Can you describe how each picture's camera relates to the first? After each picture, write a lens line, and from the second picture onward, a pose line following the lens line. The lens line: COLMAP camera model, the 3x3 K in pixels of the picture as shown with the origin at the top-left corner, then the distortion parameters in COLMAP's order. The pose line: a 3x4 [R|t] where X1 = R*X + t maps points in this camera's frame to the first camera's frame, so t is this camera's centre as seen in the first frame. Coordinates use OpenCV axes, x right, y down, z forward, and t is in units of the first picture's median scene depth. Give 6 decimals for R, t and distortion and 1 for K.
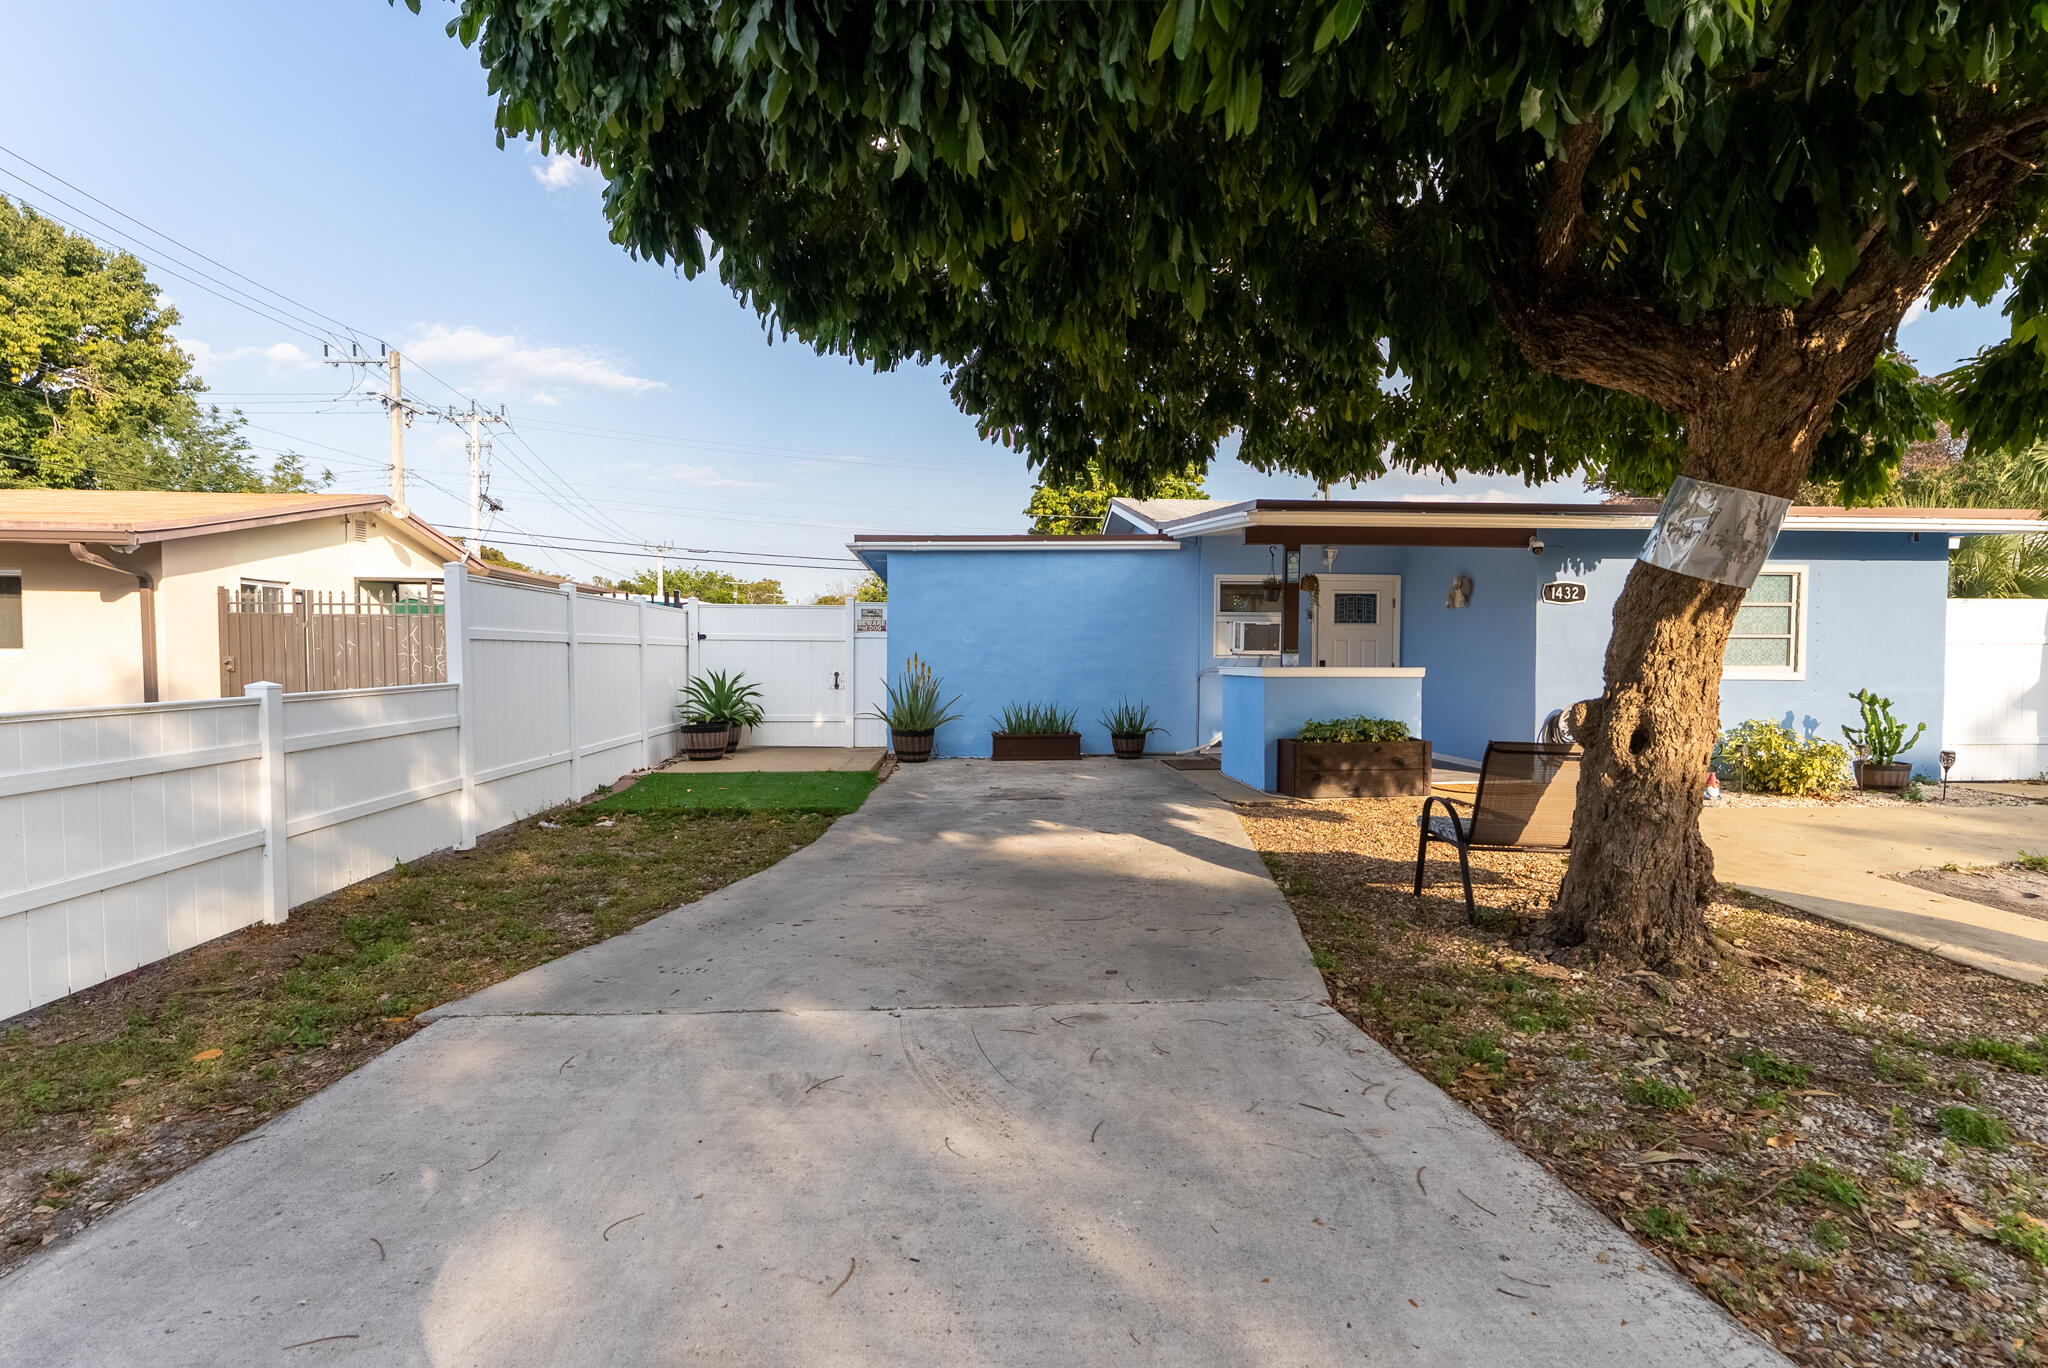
lens RADIAL K [[1046.3, 0, 1024.0], [0, 1046.3, 684.0], [0, 0, 1]] dist [-0.004618, -0.000501]
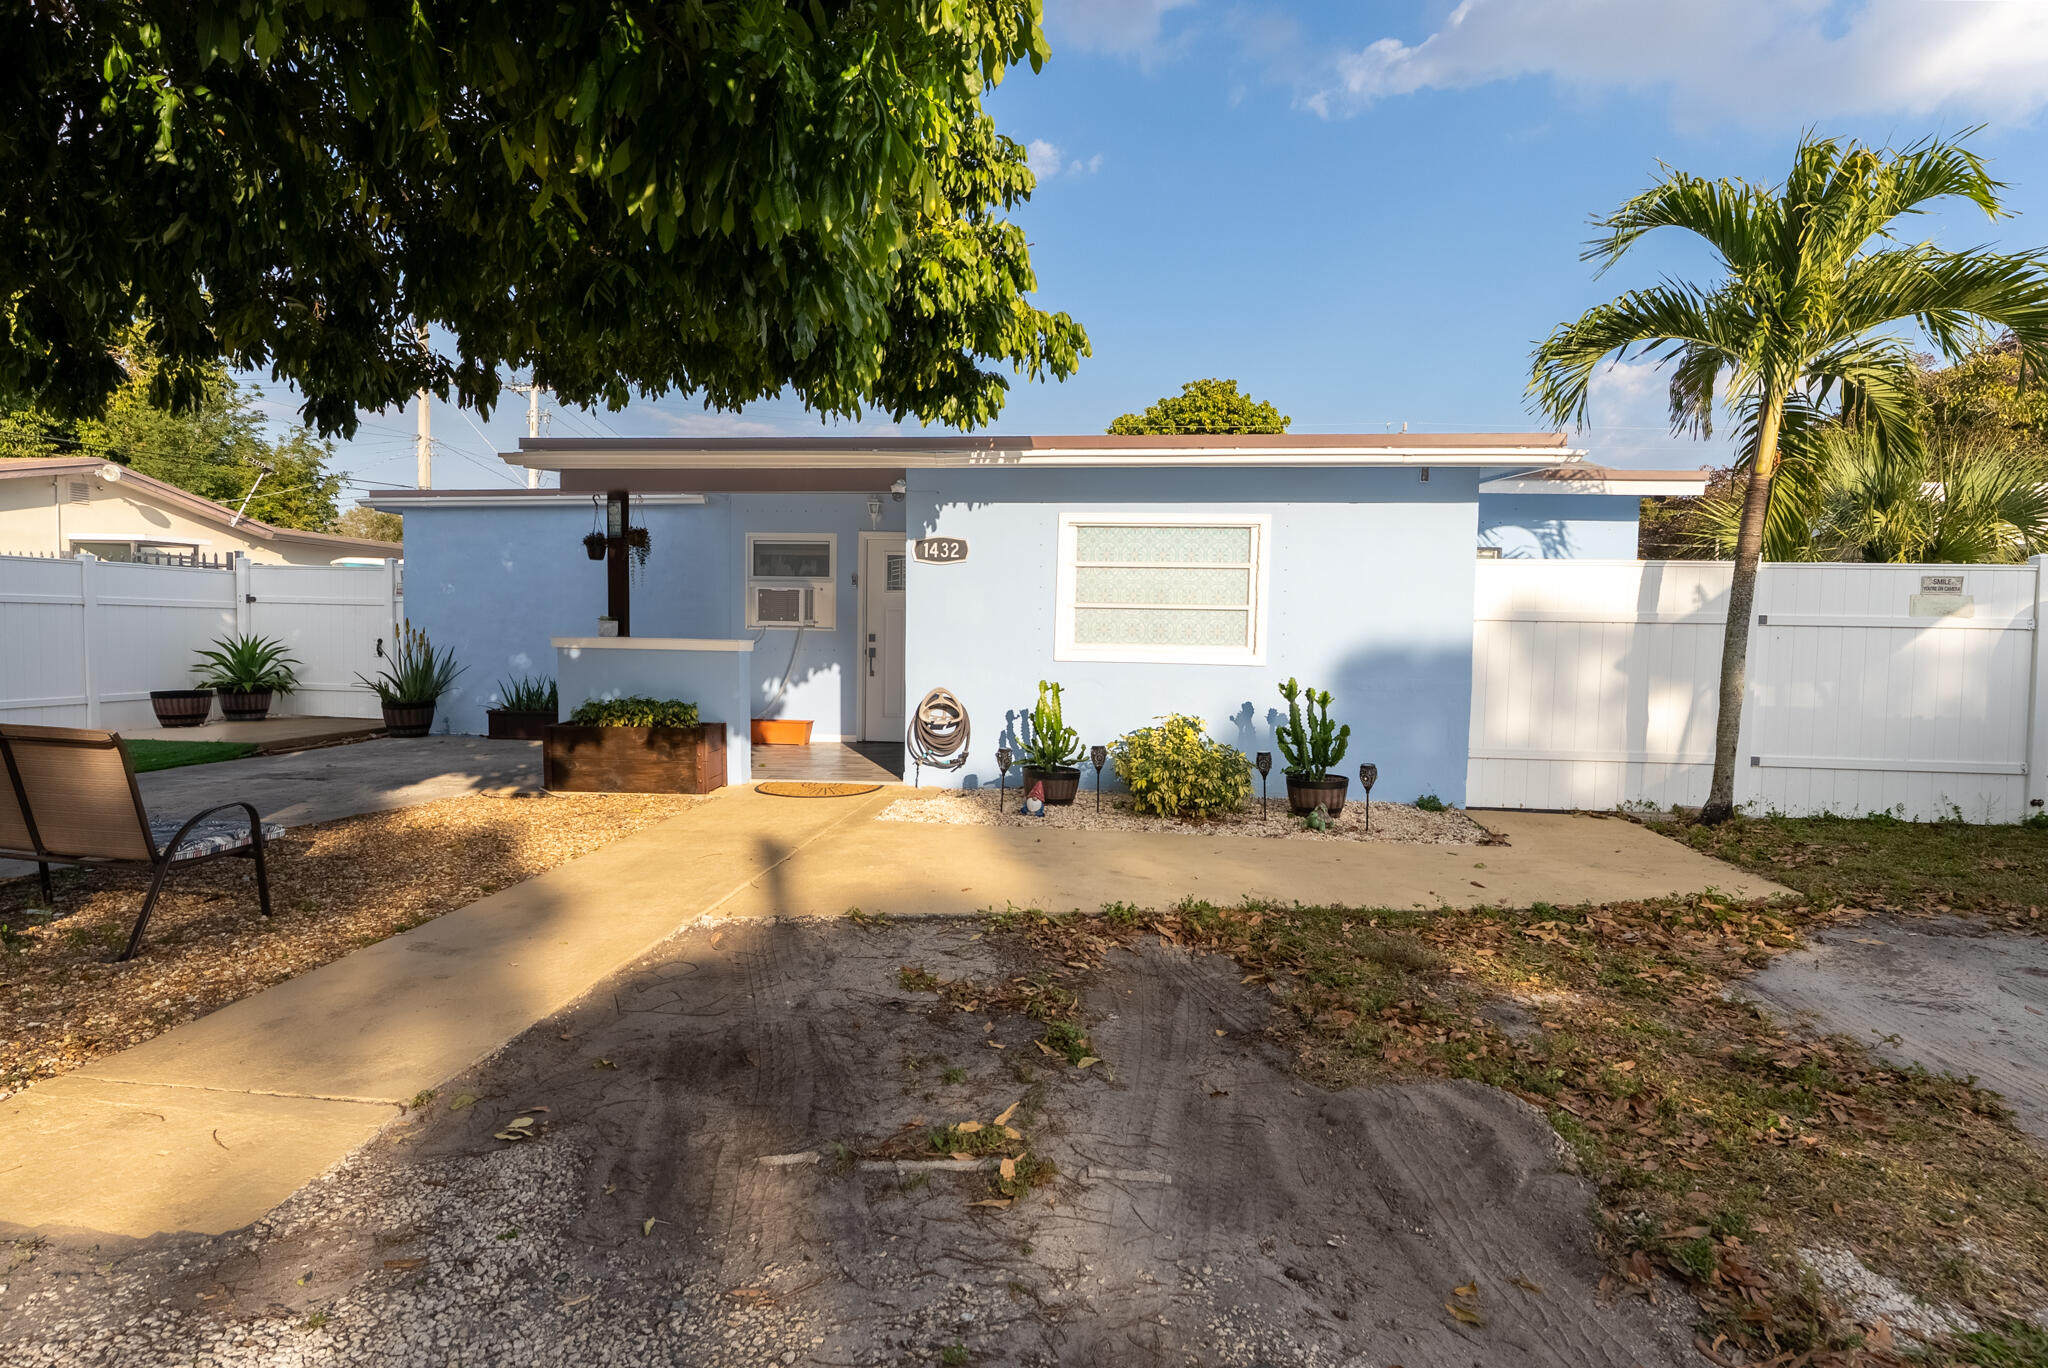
lens RADIAL K [[1109.9, 0, 1023.4], [0, 1109.9, 686.3], [0, 0, 1]] dist [-0.000307, 0.000477]
pose [[0.981652, 0.024333, -0.189125, 0.727429], [-0.020501, 0.999543, 0.022194, -0.003226], [0.189579, -0.017910, 0.981702, 0.174279]]
